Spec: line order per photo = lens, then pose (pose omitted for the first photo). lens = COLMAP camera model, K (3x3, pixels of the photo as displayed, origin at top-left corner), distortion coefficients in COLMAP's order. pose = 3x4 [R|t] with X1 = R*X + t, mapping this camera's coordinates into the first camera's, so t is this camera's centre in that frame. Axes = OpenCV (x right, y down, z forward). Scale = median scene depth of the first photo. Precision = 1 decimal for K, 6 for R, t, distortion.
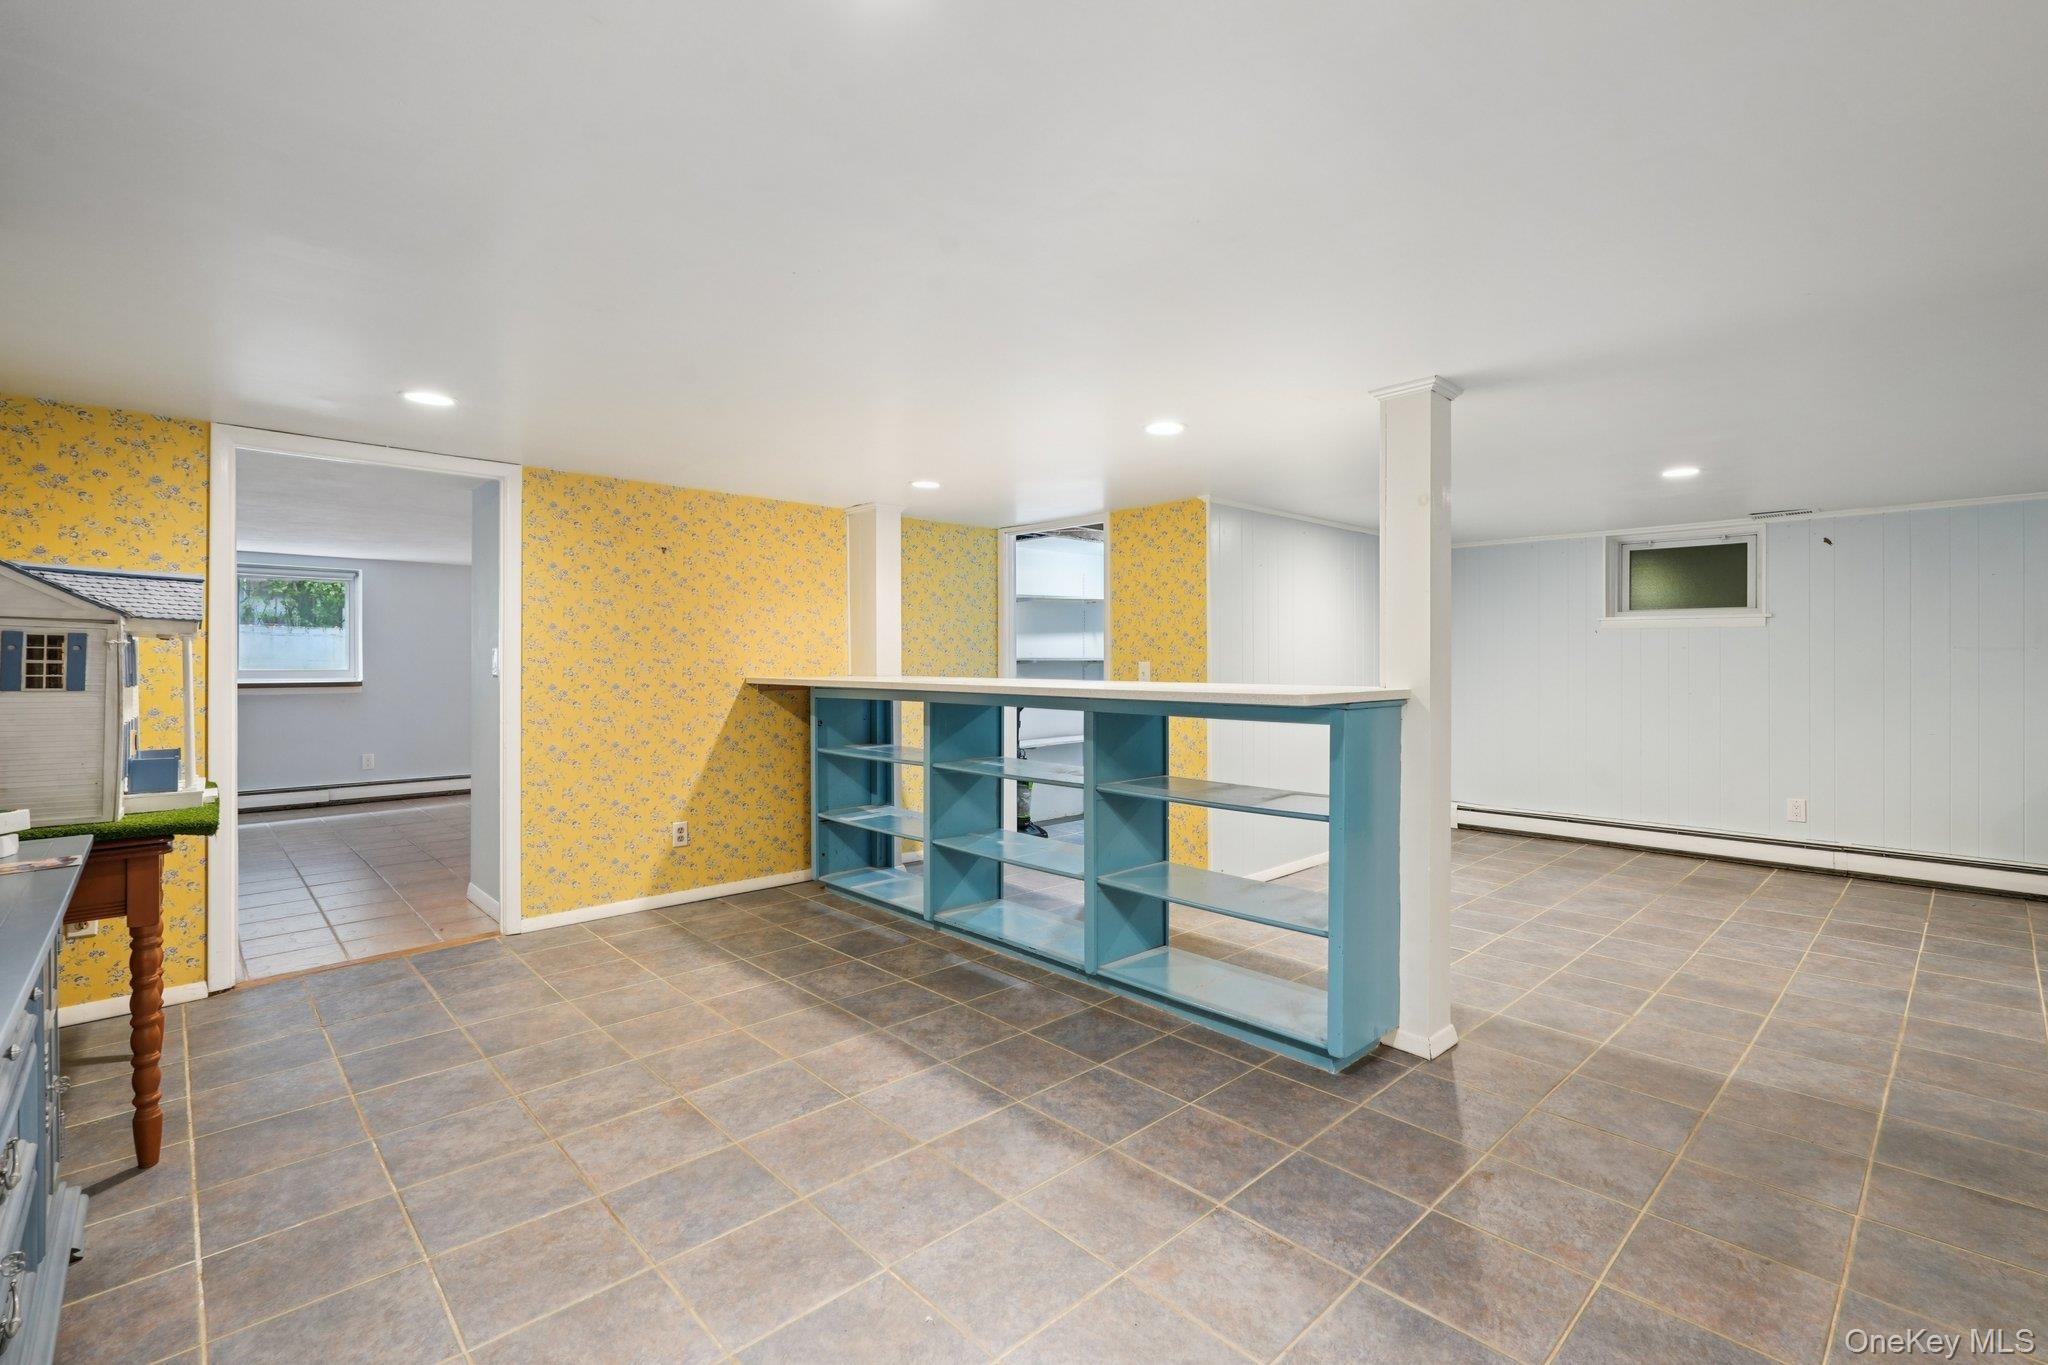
lens RADIAL K [[914.0, 0, 1024.0], [0, 914.0, 682.5], [0, 0, 1]] dist [-0.020234, 0.012510]
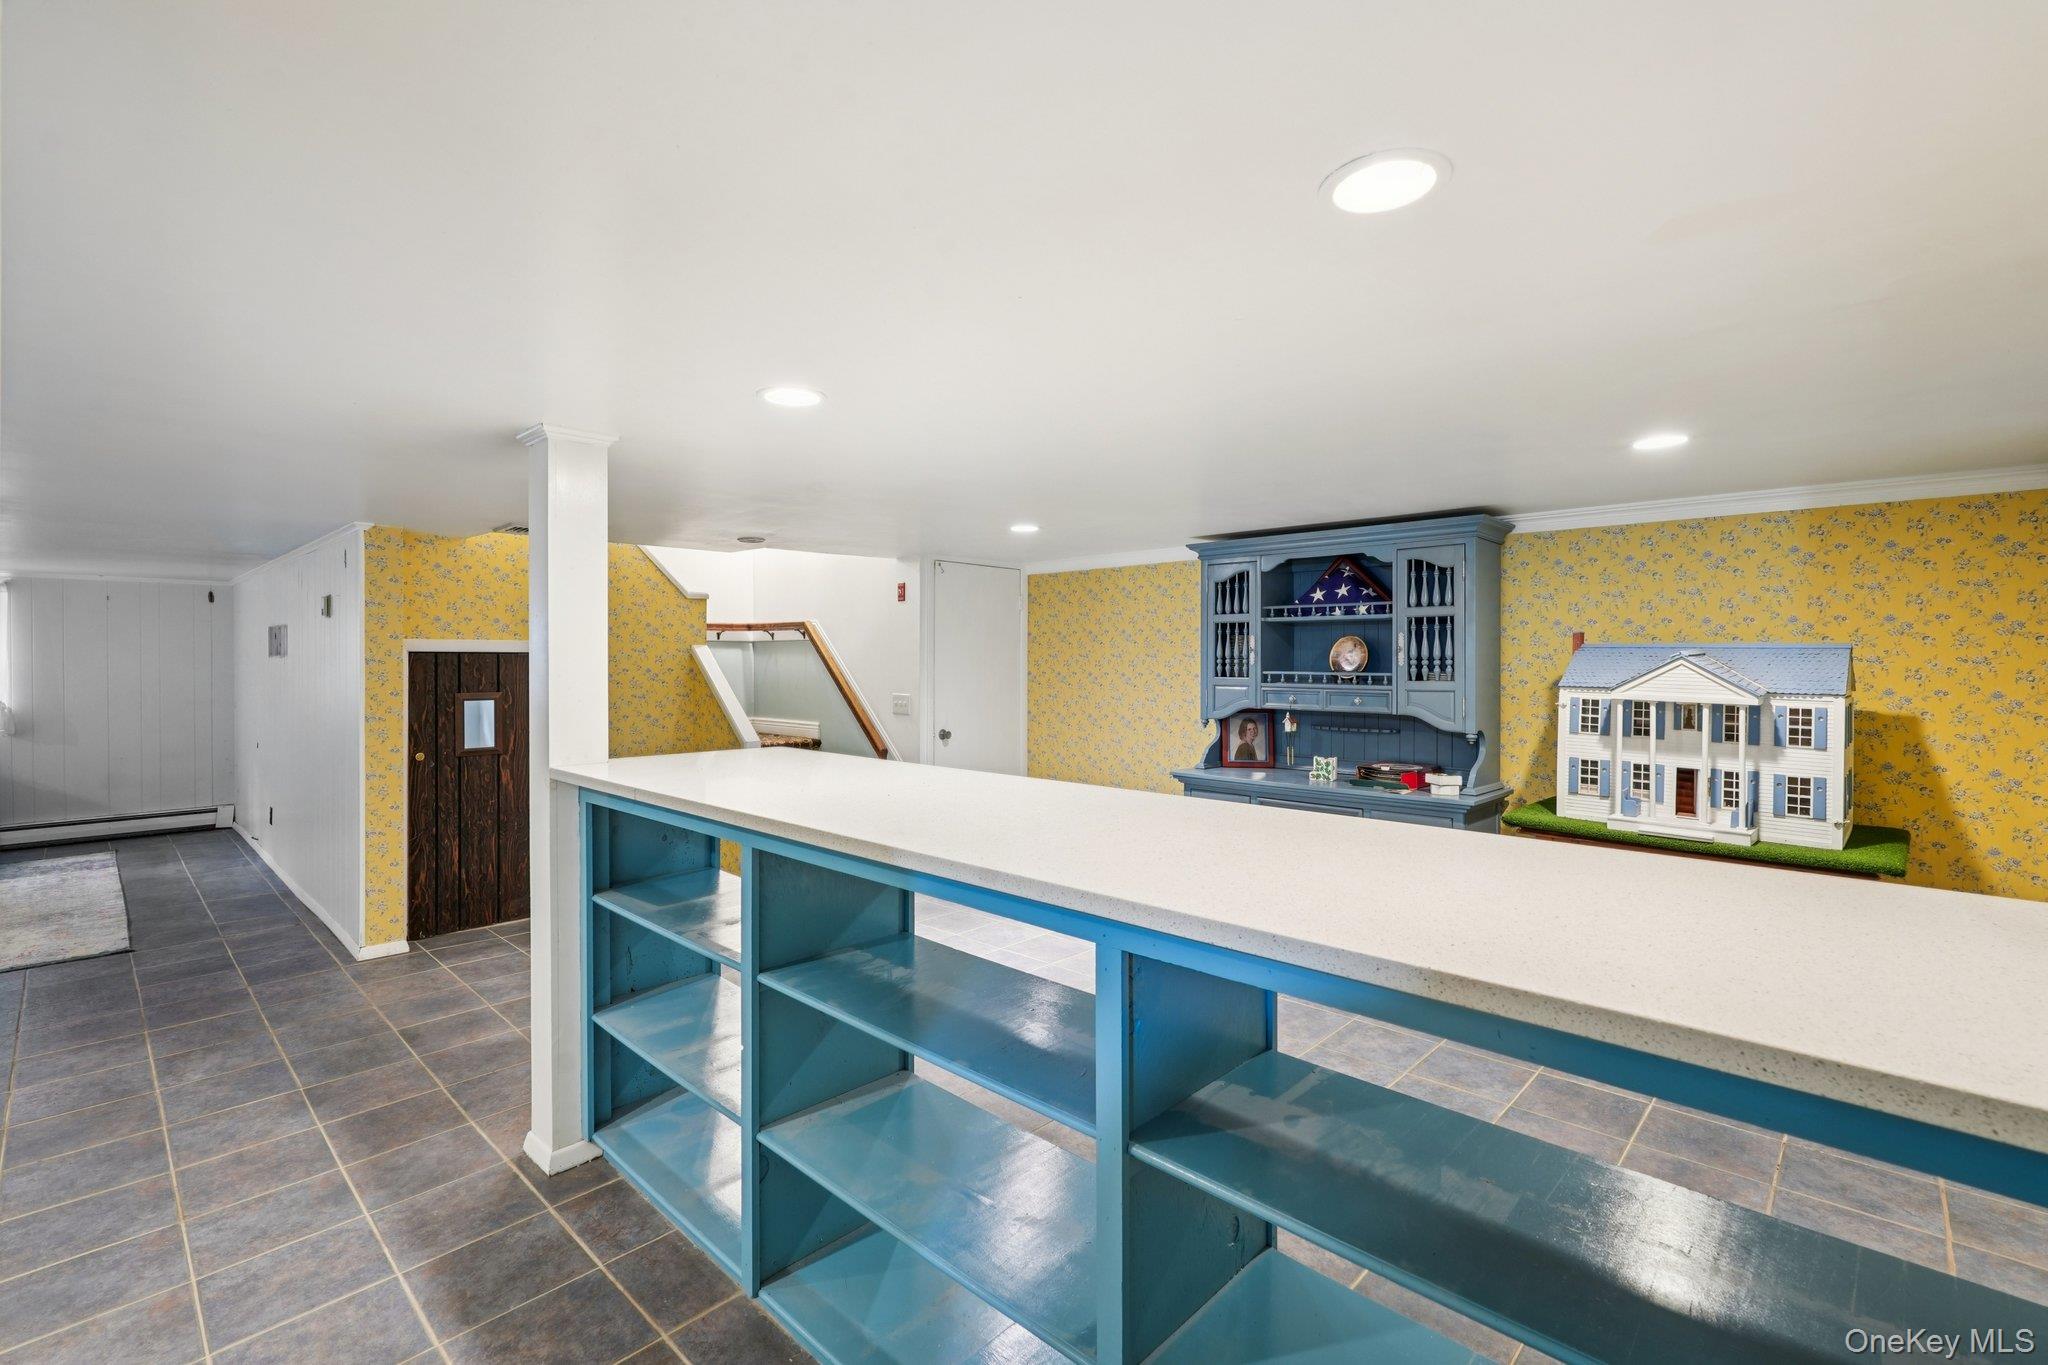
lens RADIAL K [[905.6, 0, 1011.7], [0, 905.6, 647.8], [0, 0, 1]] dist [-0.018544, 0.012599]
pose [[-0.998943, -0.003188, -0.045864, 0.033456], [-0.003762, 0.999916, 0.012416, -0.123303], [0.045821, 0.012575, -0.998871, 1.948638]]
